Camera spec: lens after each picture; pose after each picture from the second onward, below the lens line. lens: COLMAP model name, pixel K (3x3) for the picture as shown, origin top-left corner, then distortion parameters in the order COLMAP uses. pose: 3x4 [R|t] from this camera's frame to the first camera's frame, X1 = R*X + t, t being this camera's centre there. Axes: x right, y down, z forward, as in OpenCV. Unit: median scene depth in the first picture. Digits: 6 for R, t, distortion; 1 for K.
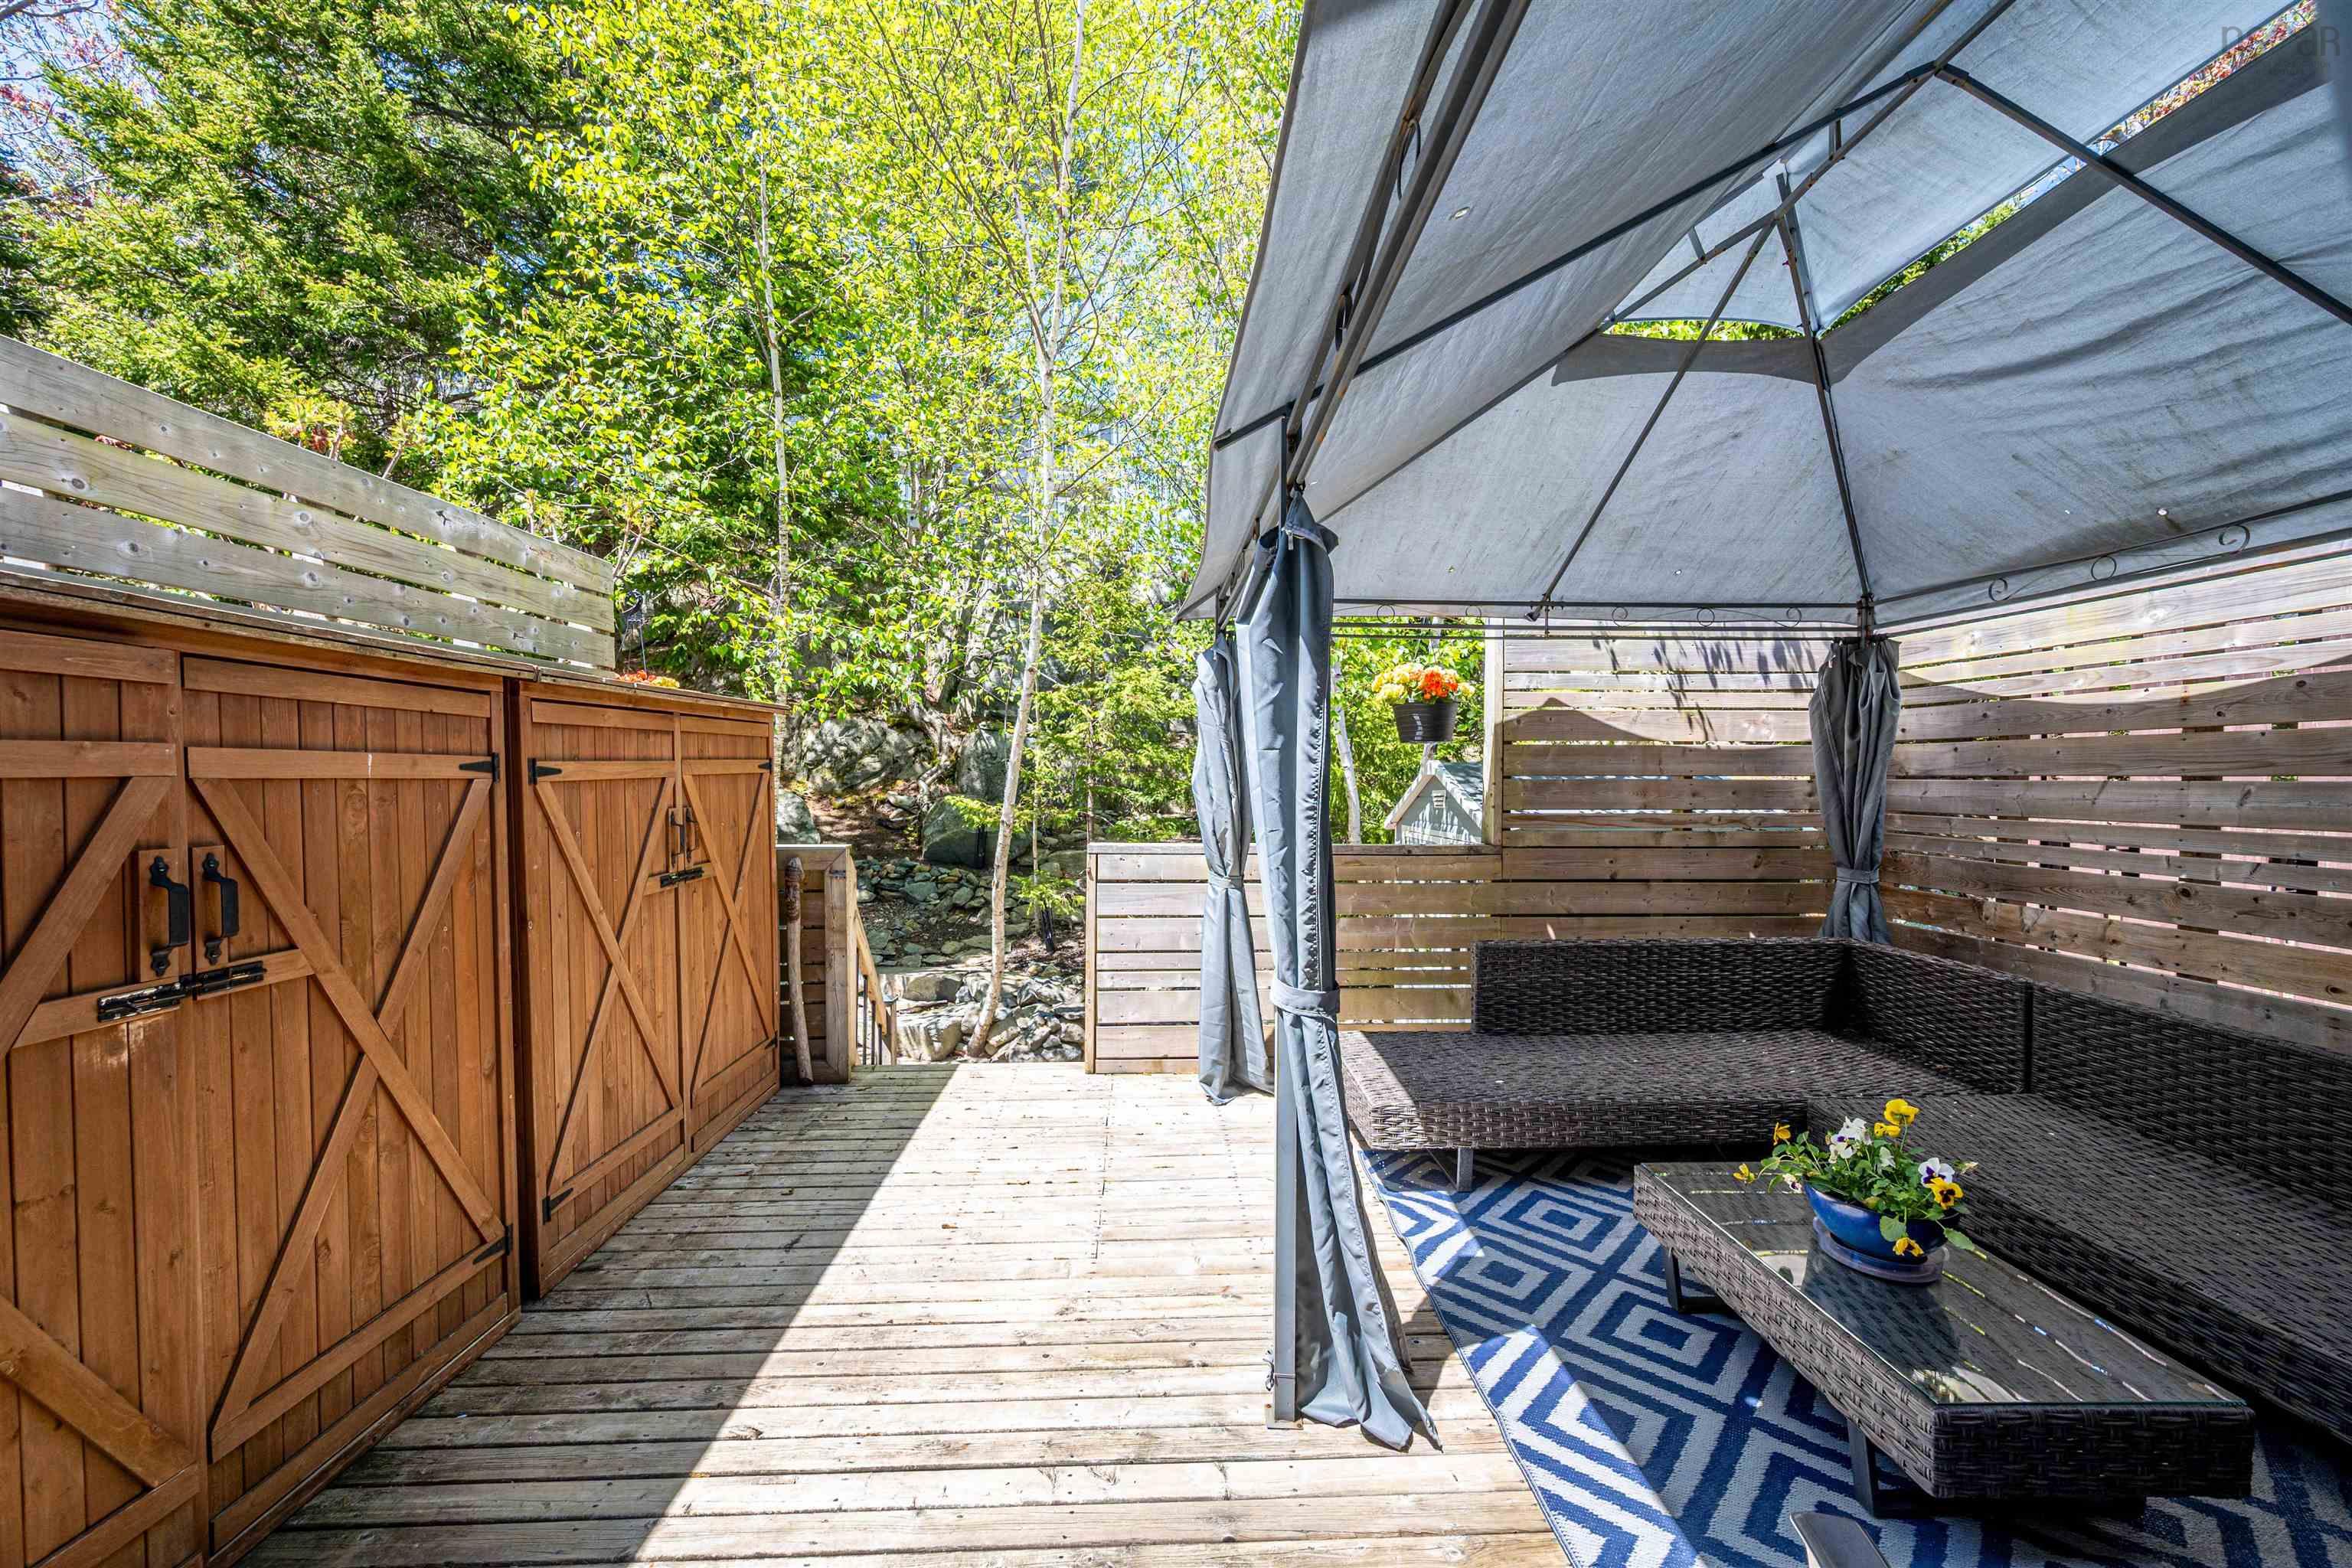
lens RADIAL K [[950.7, 0, 1156.8], [0, 950.7, 792.7], [0, 0, 1]] dist [-0.000612, -0.001008]
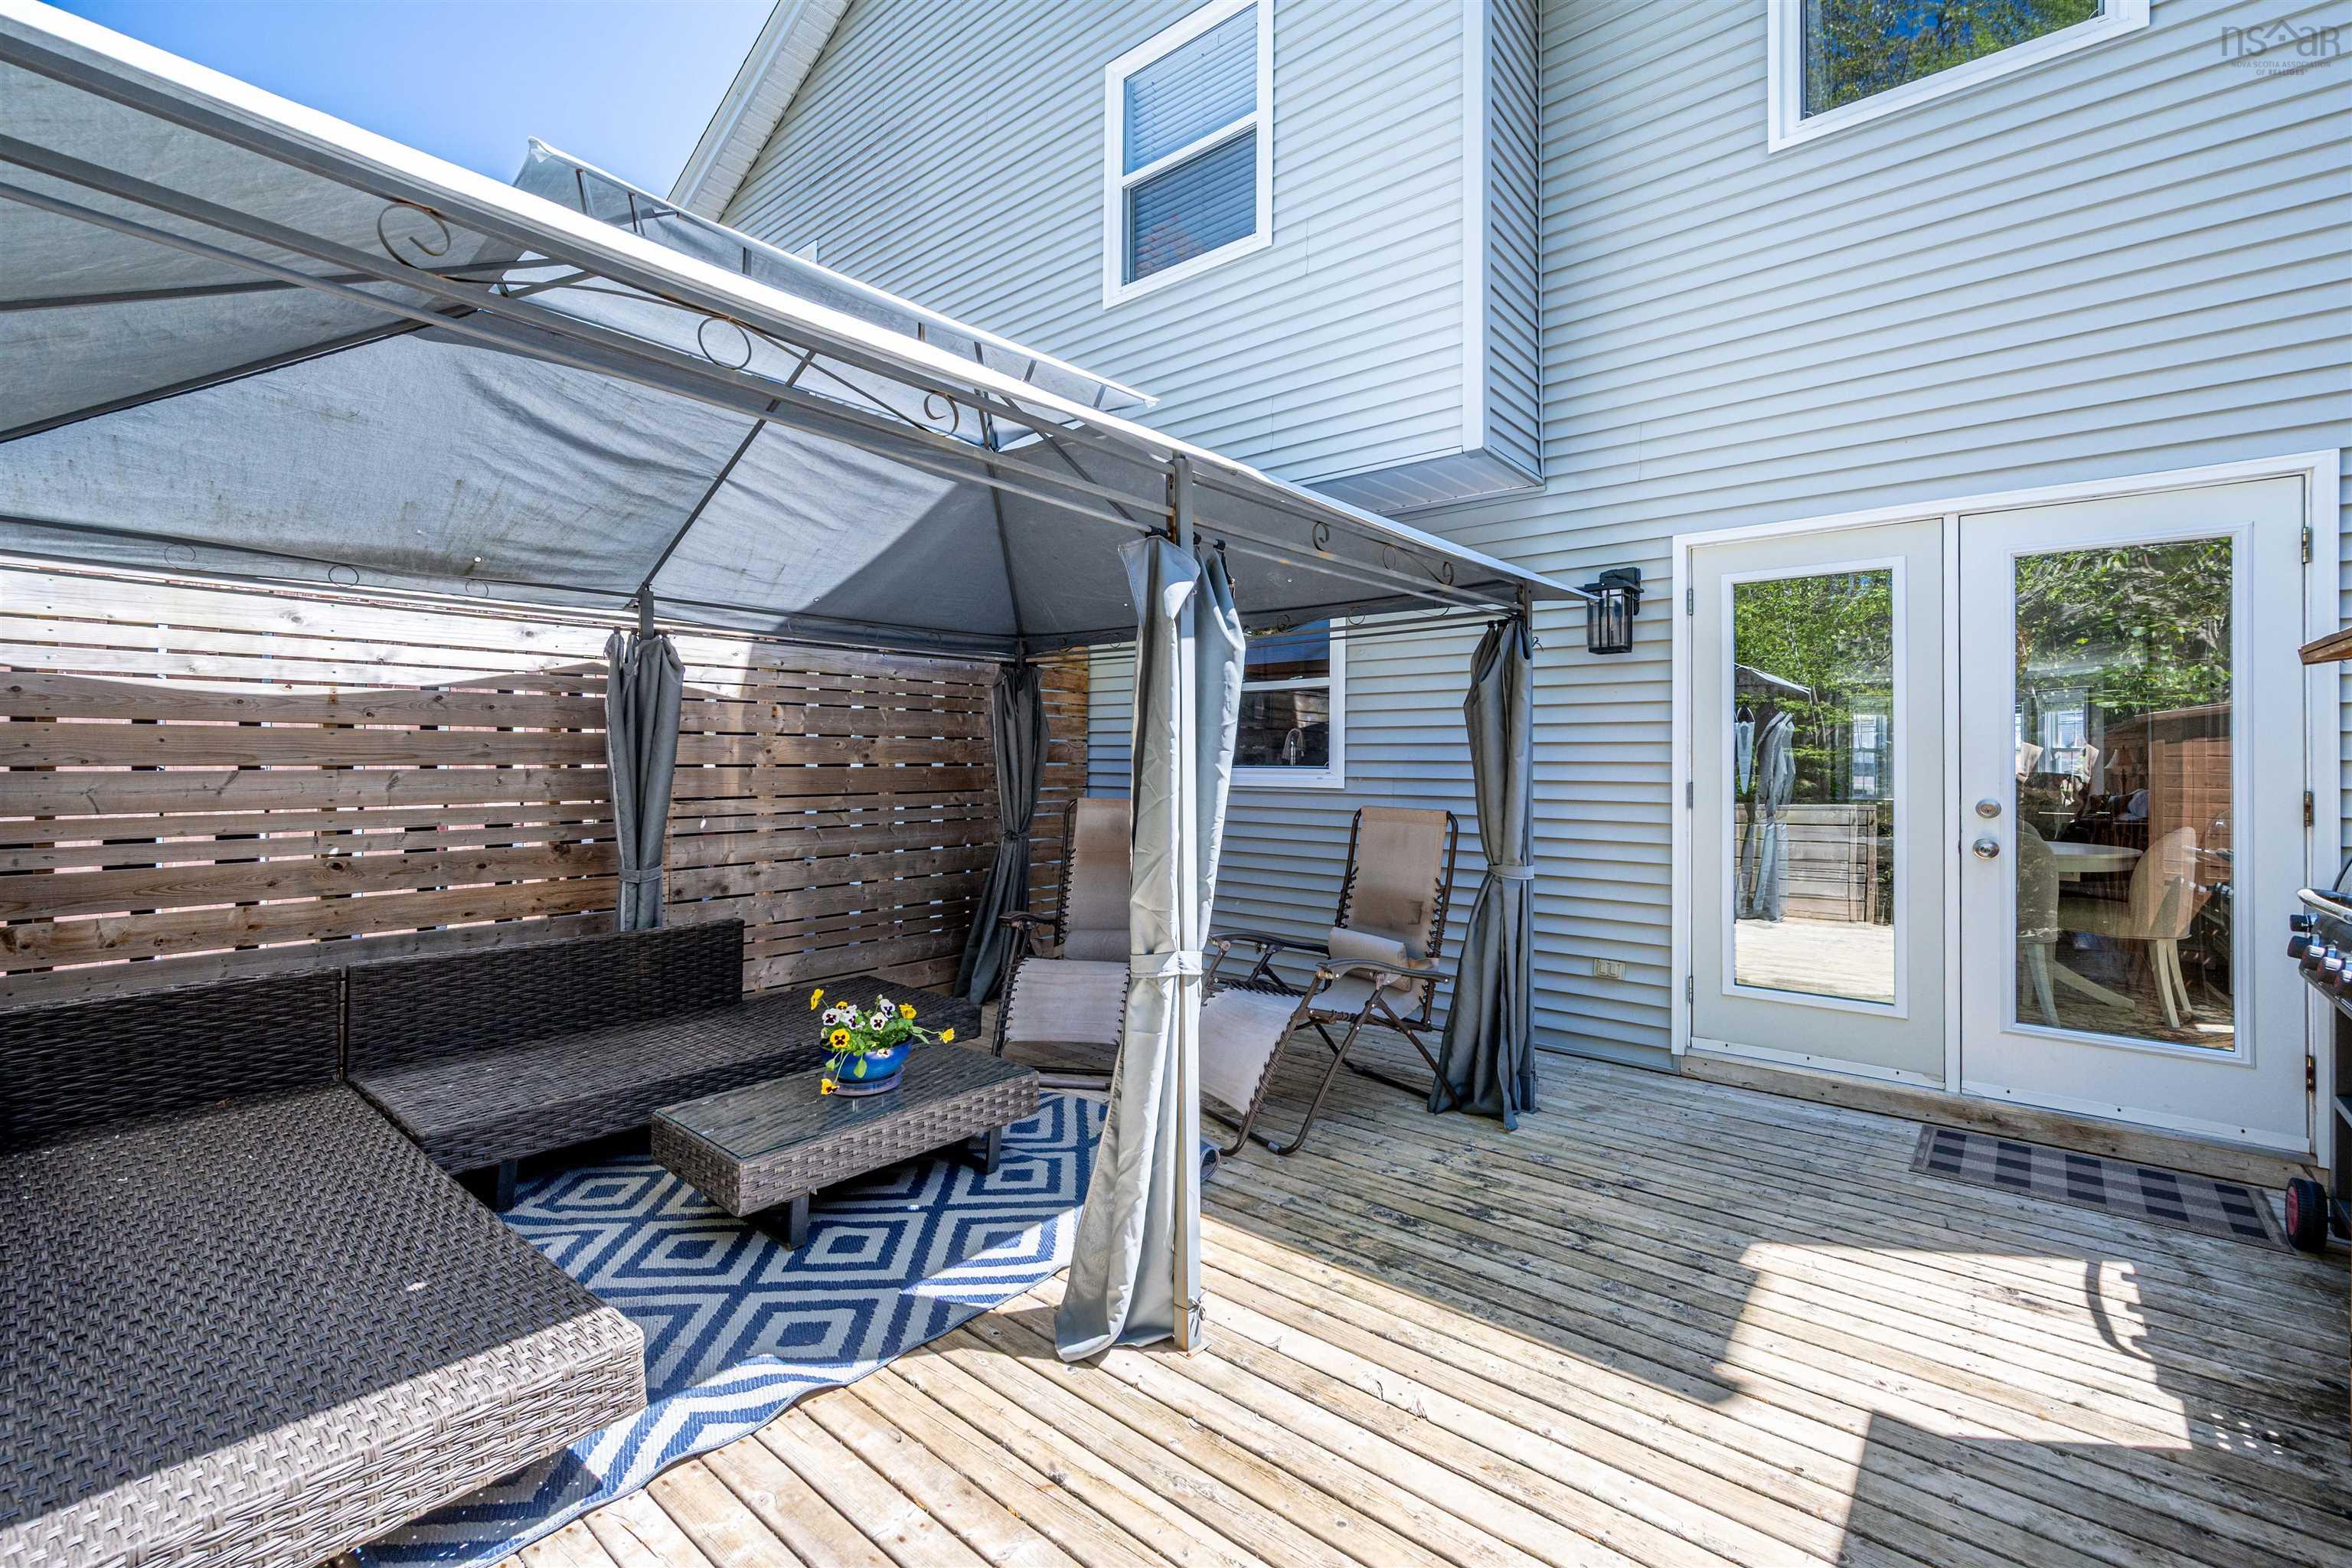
lens RADIAL K [[950.7, 0, 1052.2], [0, 950.7, 754.1], [0, 0, 1]] dist [-0.000612, -0.001008]
pose [[-0.676561, -0.001049, 0.736386, -0.354365], [0.007835, 0.999932, 0.008623, -0.033235], [-0.736345, 0.011604, -0.676507, 1.128028]]
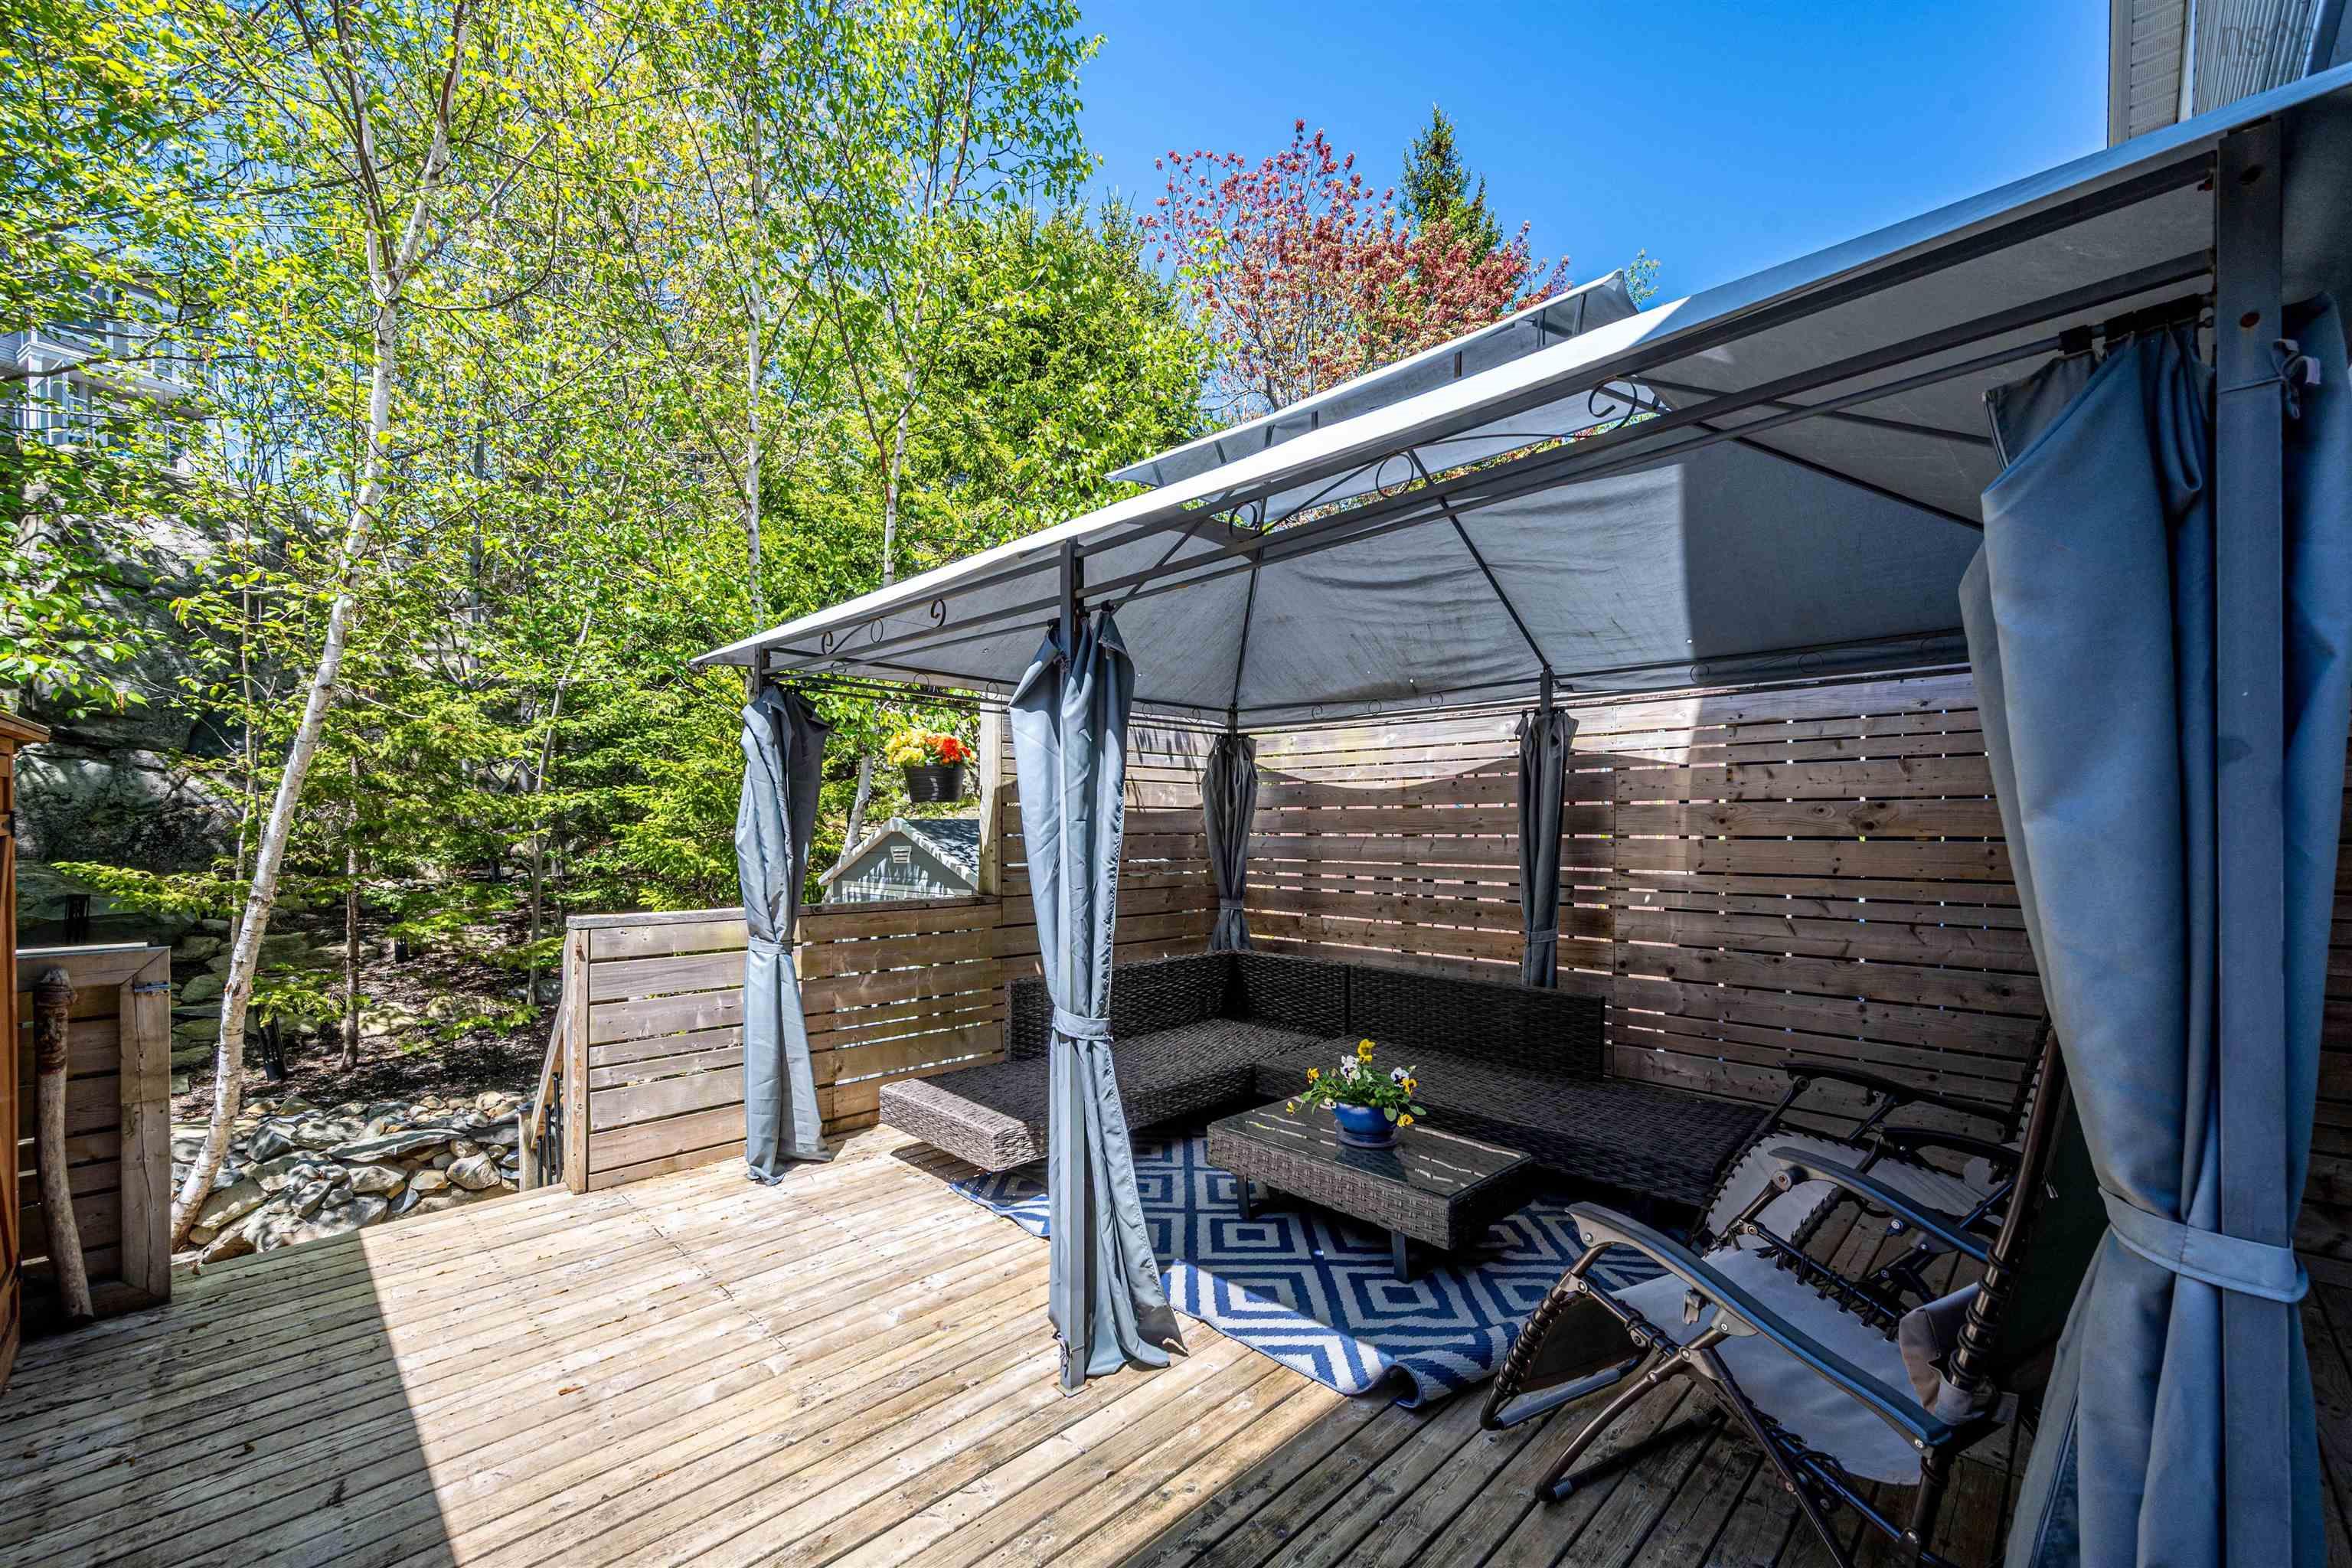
lens RADIAL K [[950.7, 0, 1221.4], [0, 950.7, 832.6], [0, 0, 1]] dist [-0.000612, -0.001008]
pose [[0.715927, -0.003371, 0.698167, -0.335324], [0.011266, 0.999914, -0.006724, -0.011856], [-0.698085, 0.012680, 0.715903, 0.010541]]
